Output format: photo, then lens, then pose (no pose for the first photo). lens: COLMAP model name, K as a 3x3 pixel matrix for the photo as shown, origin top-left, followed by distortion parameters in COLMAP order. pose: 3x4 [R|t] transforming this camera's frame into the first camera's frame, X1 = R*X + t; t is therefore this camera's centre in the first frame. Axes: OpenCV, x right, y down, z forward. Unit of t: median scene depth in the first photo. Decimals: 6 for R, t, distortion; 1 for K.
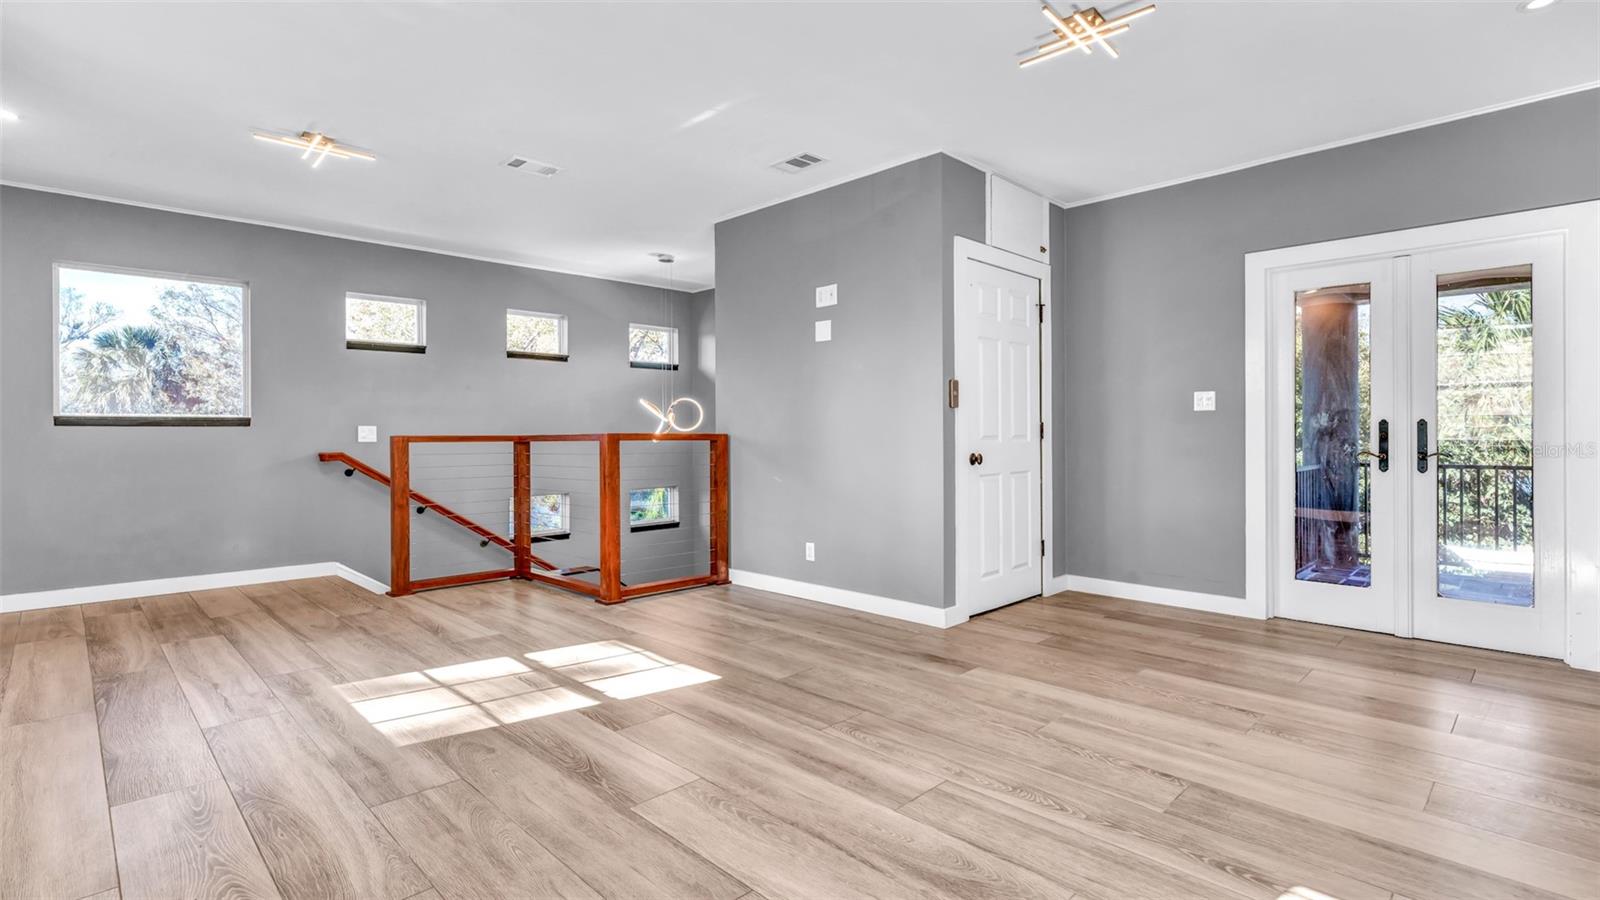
lens RADIAL K [[746.1, 0, 795.1], [0, 746.1, 442.7], [0, 0, 1]] dist [-0.002011, 0.000360]
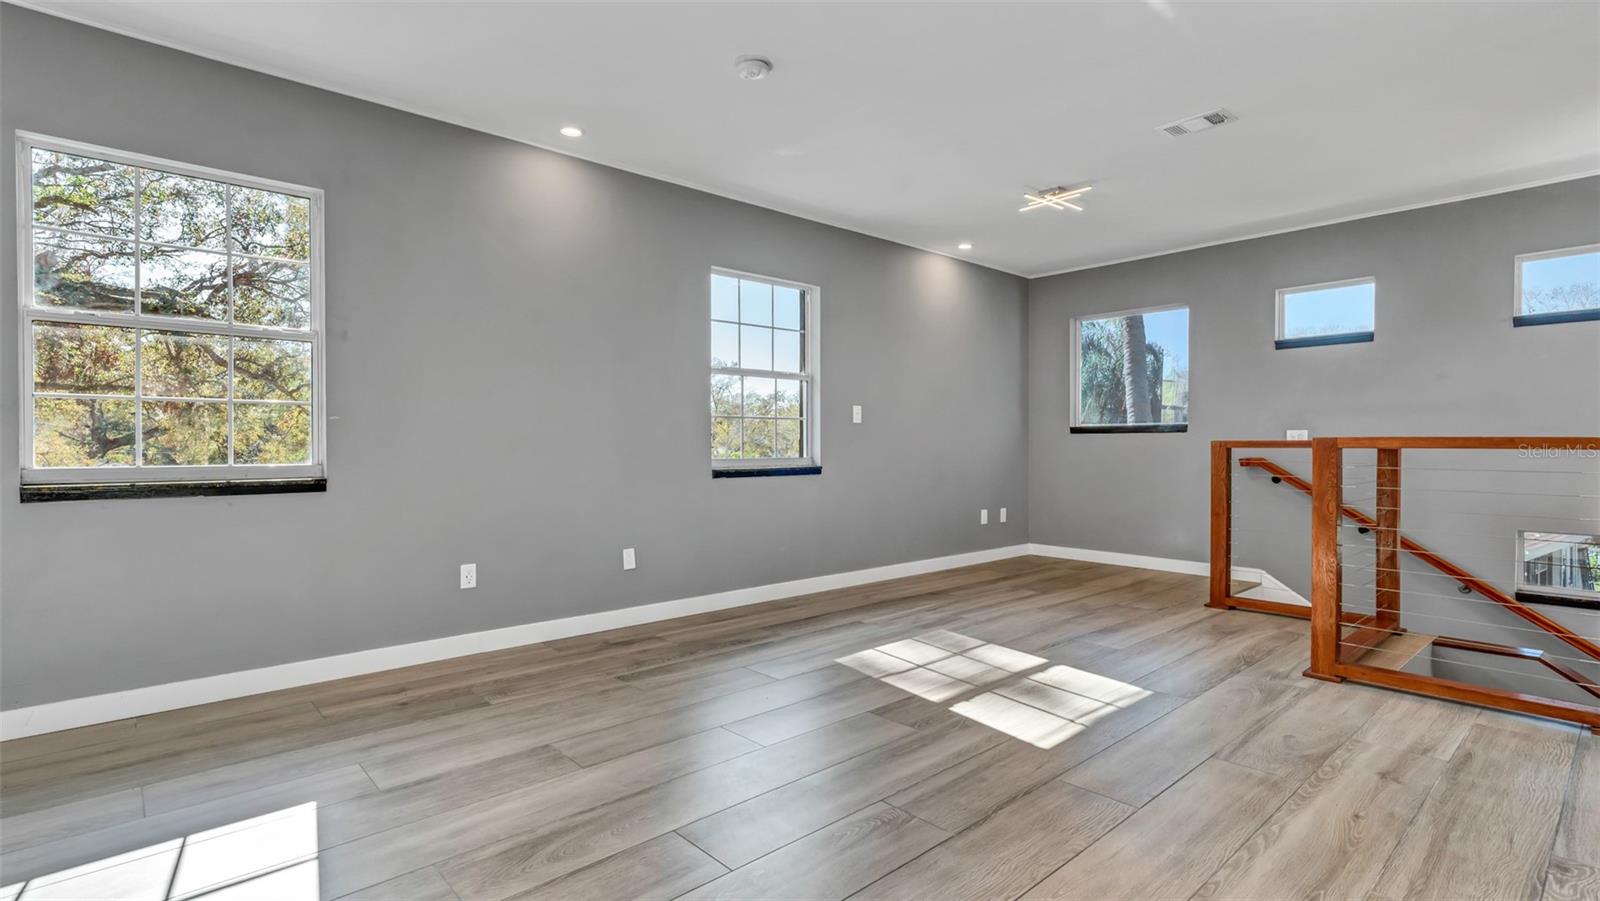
lens RADIAL K [[762.0, 0, 805.2], [0, 762.0, 454.4], [0, 0, 1]] dist [0.022205, 0.000122]
pose [[-0.034331, 0.016856, -0.999268, 0.747739], [-0.009927, 0.999803, 0.017206, -0.006176], [0.999361, 0.010511, -0.034157, 0.810478]]
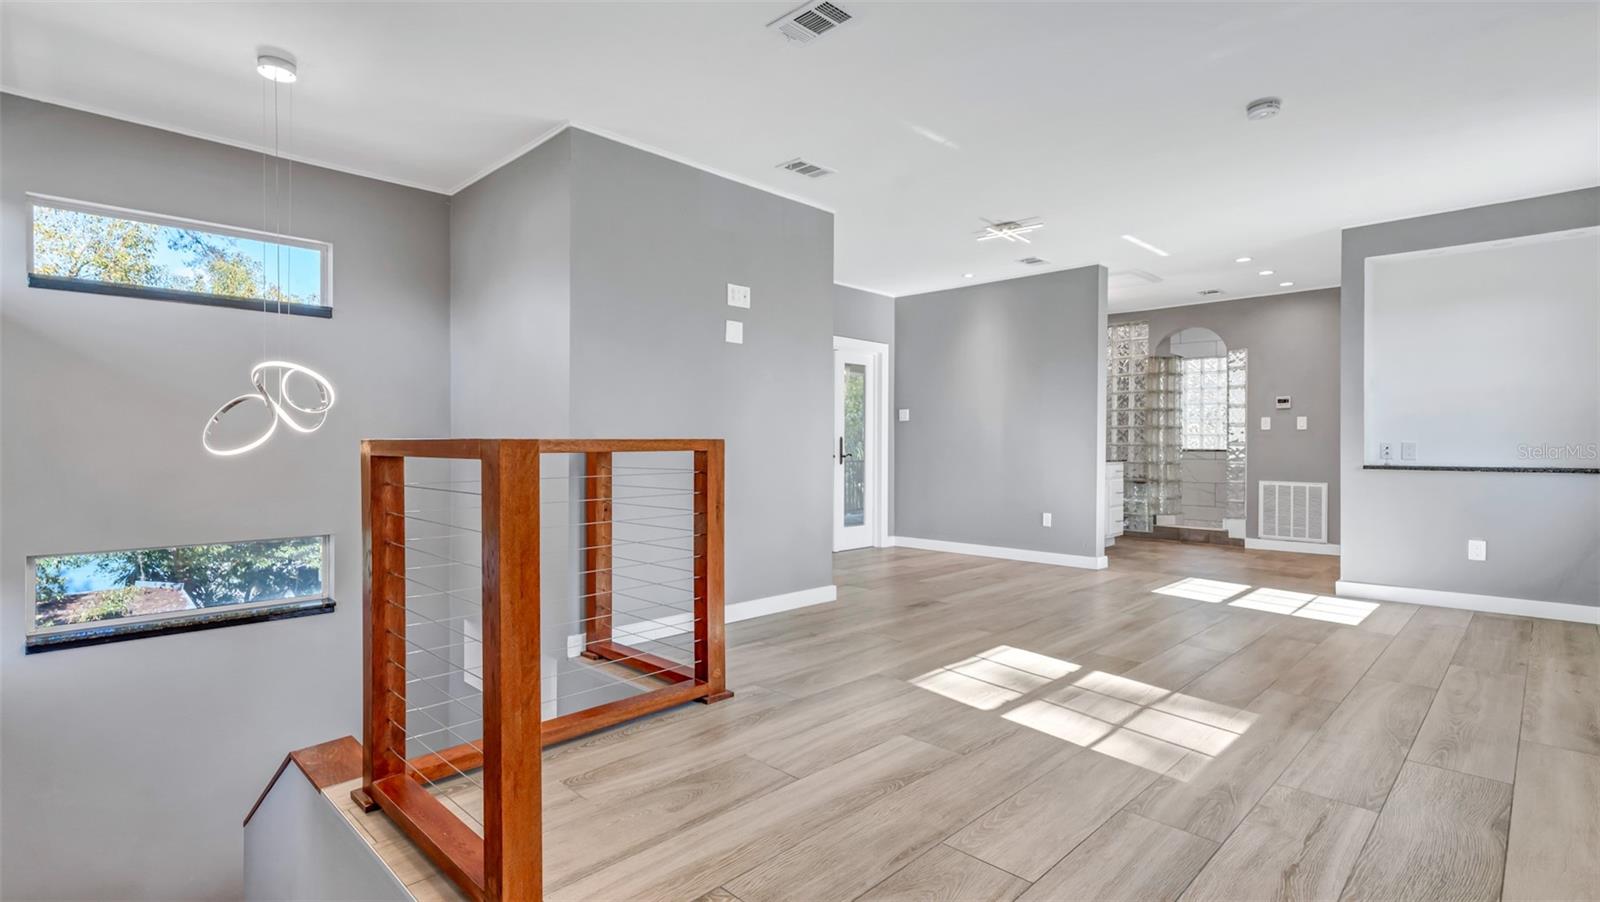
lens RADIAL K [[762.0, 0, 805.2], [0, 762.0, 454.9], [0, 0, 1]] dist [0.022205, 0.000122]
pose [[-0.023286, -0.013319, 0.999640, -1.395404], [0.004612, 0.999899, 0.013430, -0.012912], [-0.999718, 0.004923, -0.023222, 1.416275]]
